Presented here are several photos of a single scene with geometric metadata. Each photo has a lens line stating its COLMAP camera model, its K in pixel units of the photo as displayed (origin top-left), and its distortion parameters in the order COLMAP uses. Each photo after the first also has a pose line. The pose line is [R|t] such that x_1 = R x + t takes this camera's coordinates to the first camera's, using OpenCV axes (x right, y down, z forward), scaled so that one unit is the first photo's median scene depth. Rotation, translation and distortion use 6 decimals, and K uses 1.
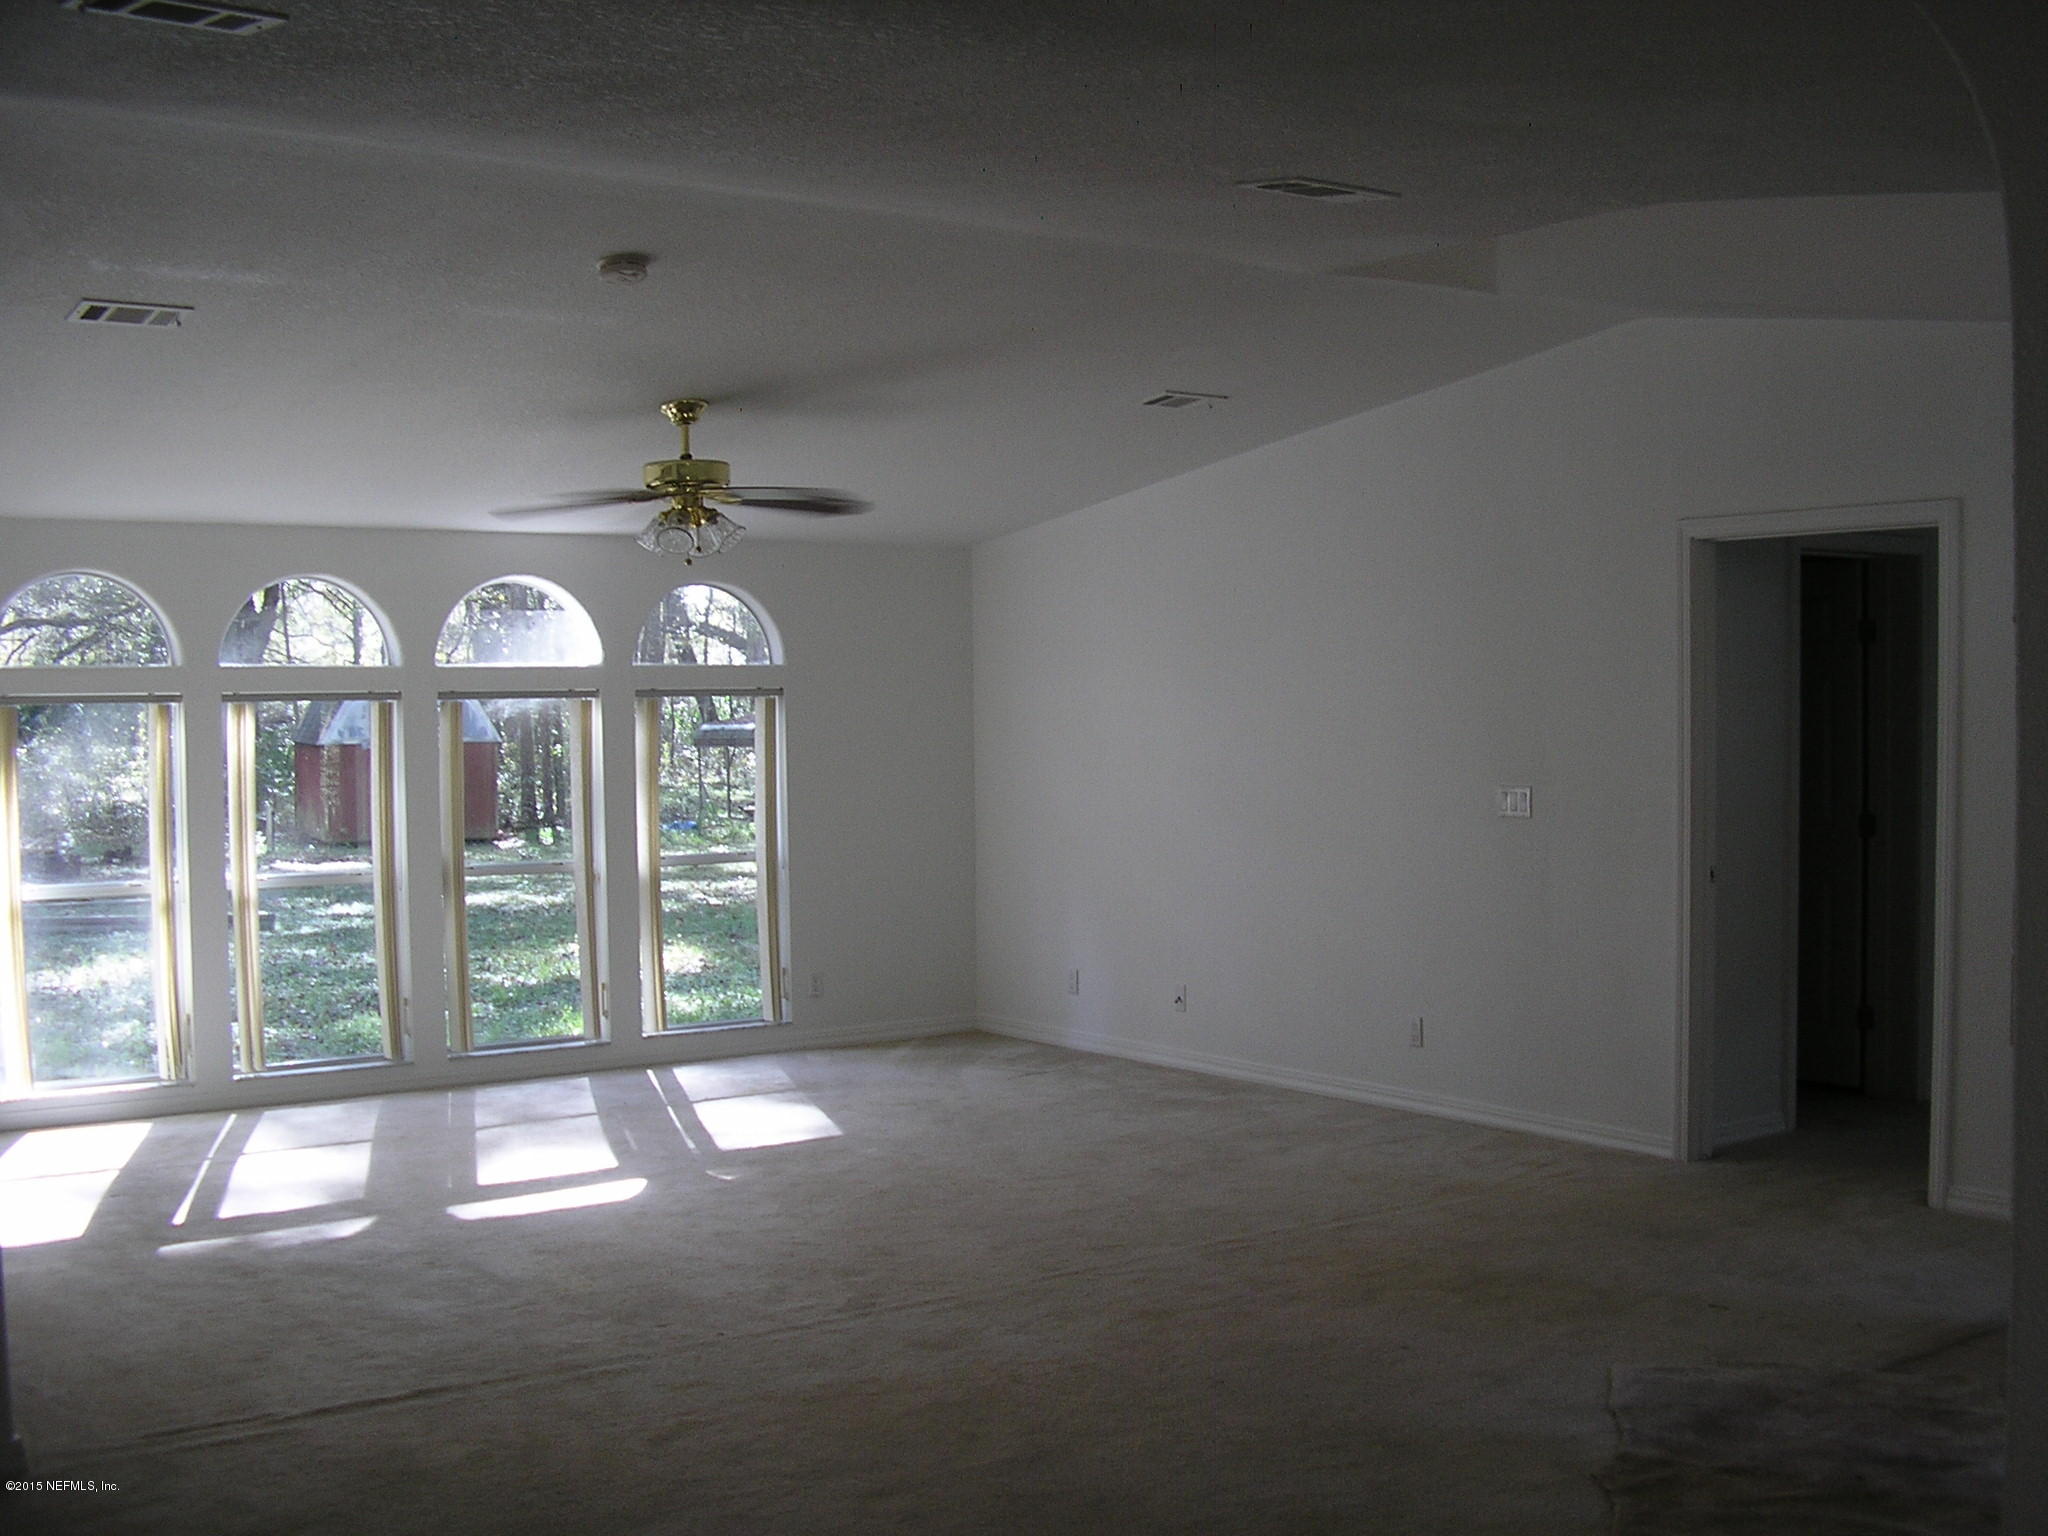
lens RADIAL K [[2245.5, 0, 1024.0], [0, 2245.5, 768.0], [0, 0, 1]] dist [-0.169277, 0.012408]
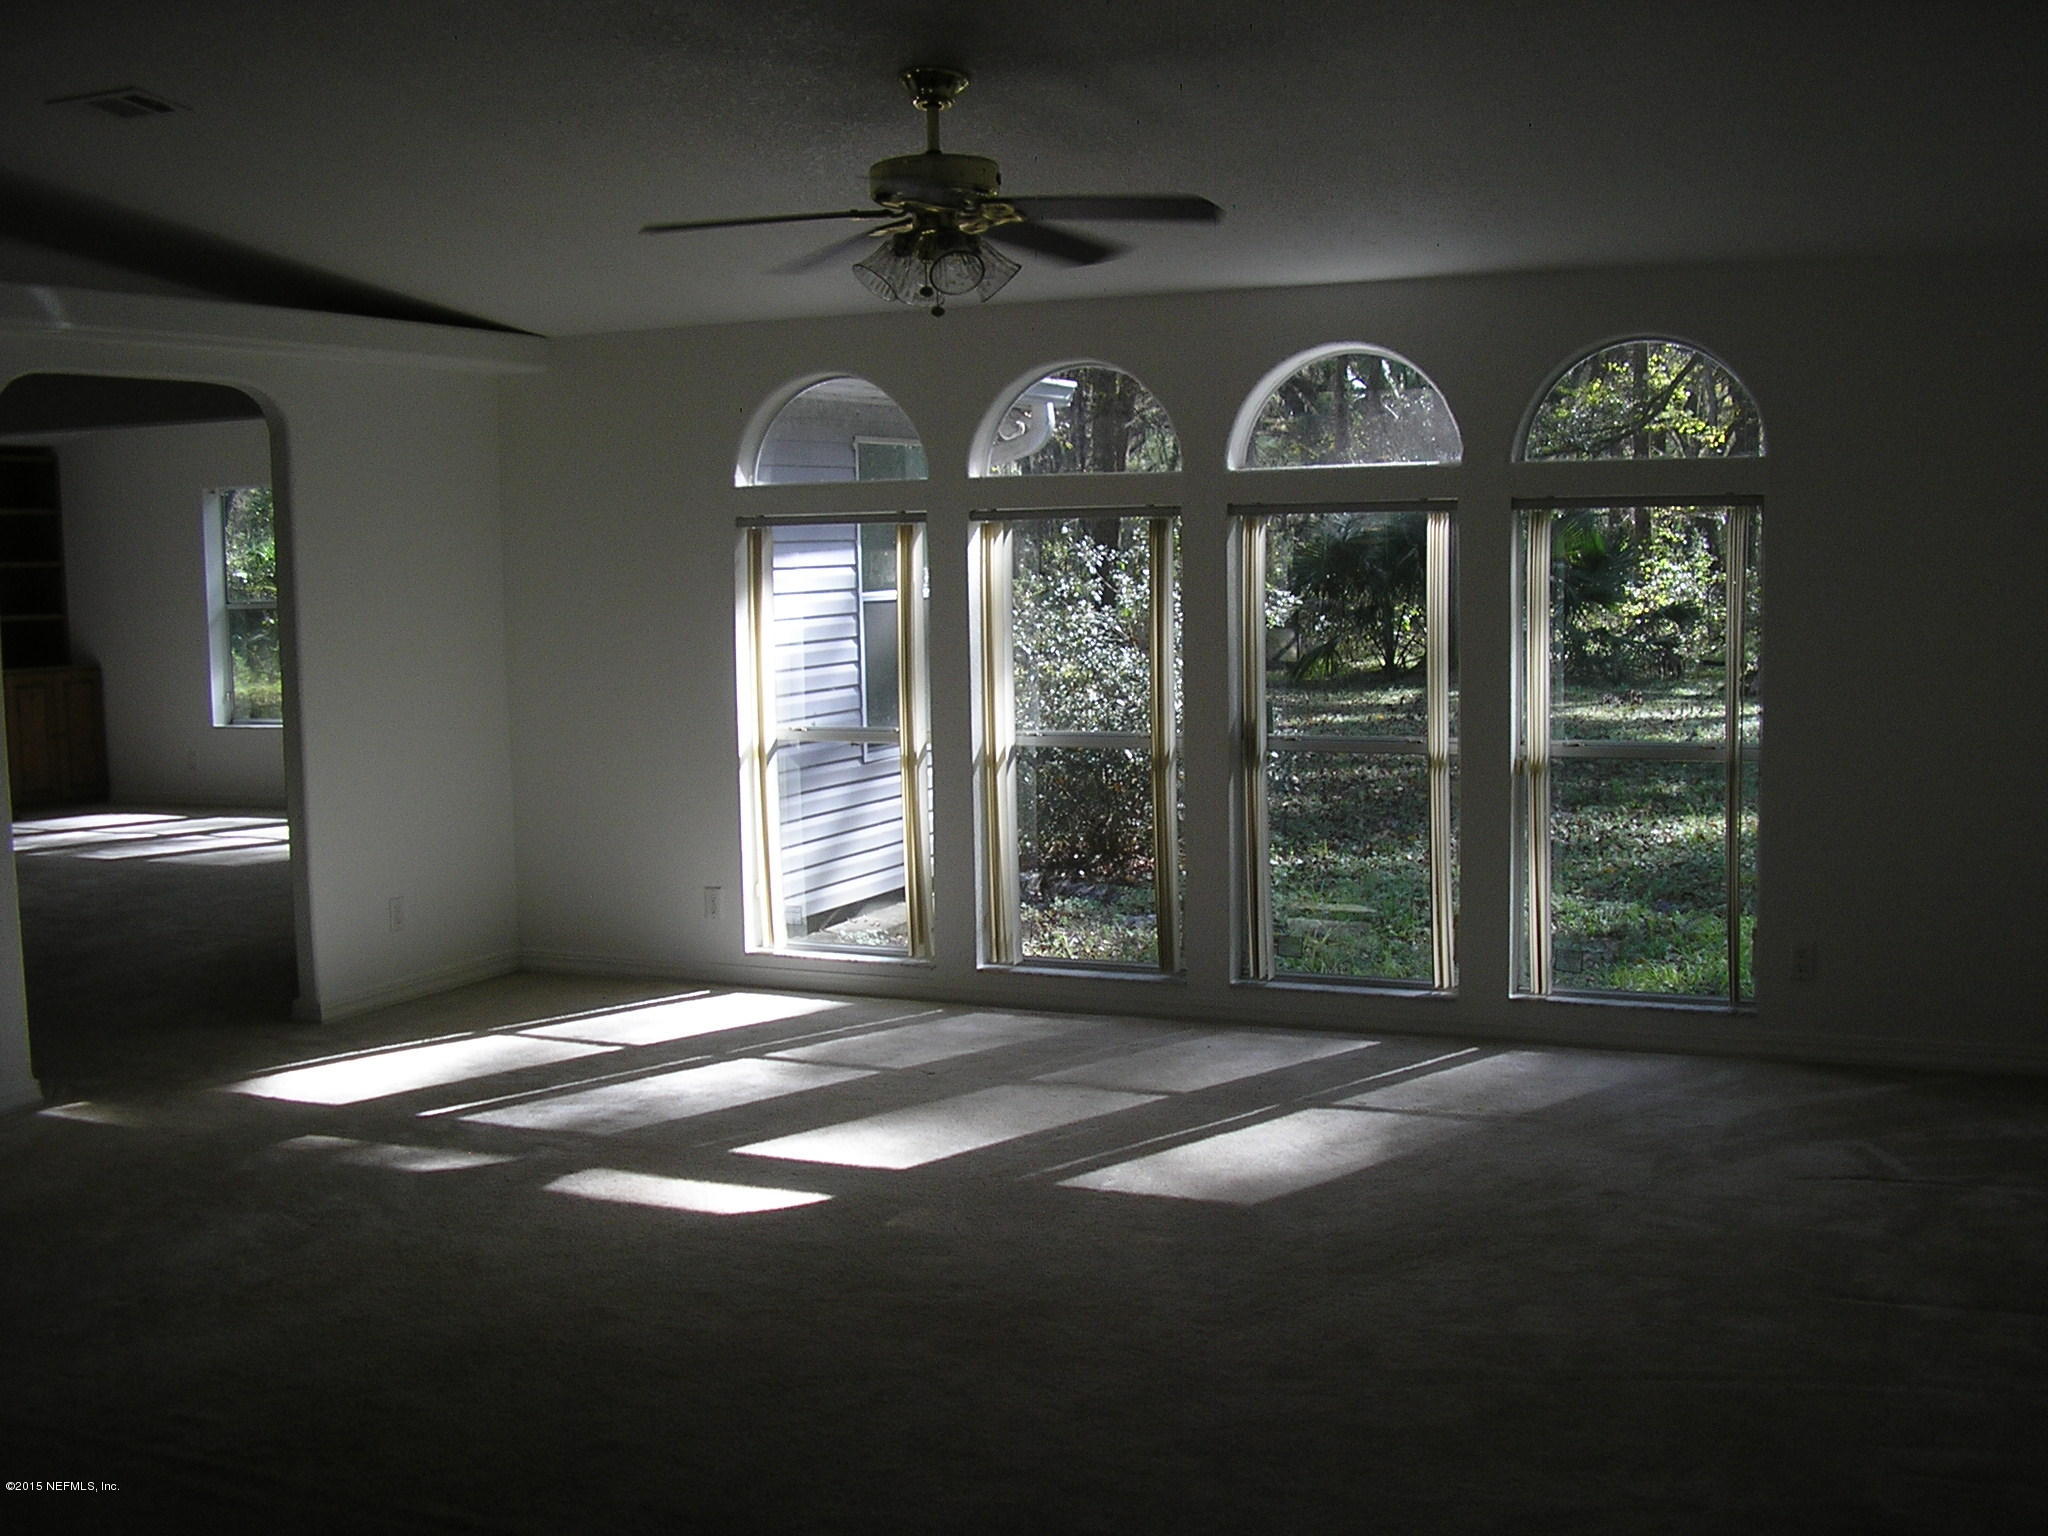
lens RADIAL K [[2245.5, 0, 1024.0], [0, 2245.5, 768.0], [0, 0, 1]] dist [-0.169277, 0.012408]
pose [[0.494918, 0.088001, -0.864472, 0.397876], [-0.011561, 0.995437, 0.094715, -0.017372], [0.868863, -0.036882, 0.493677, 0.600170]]
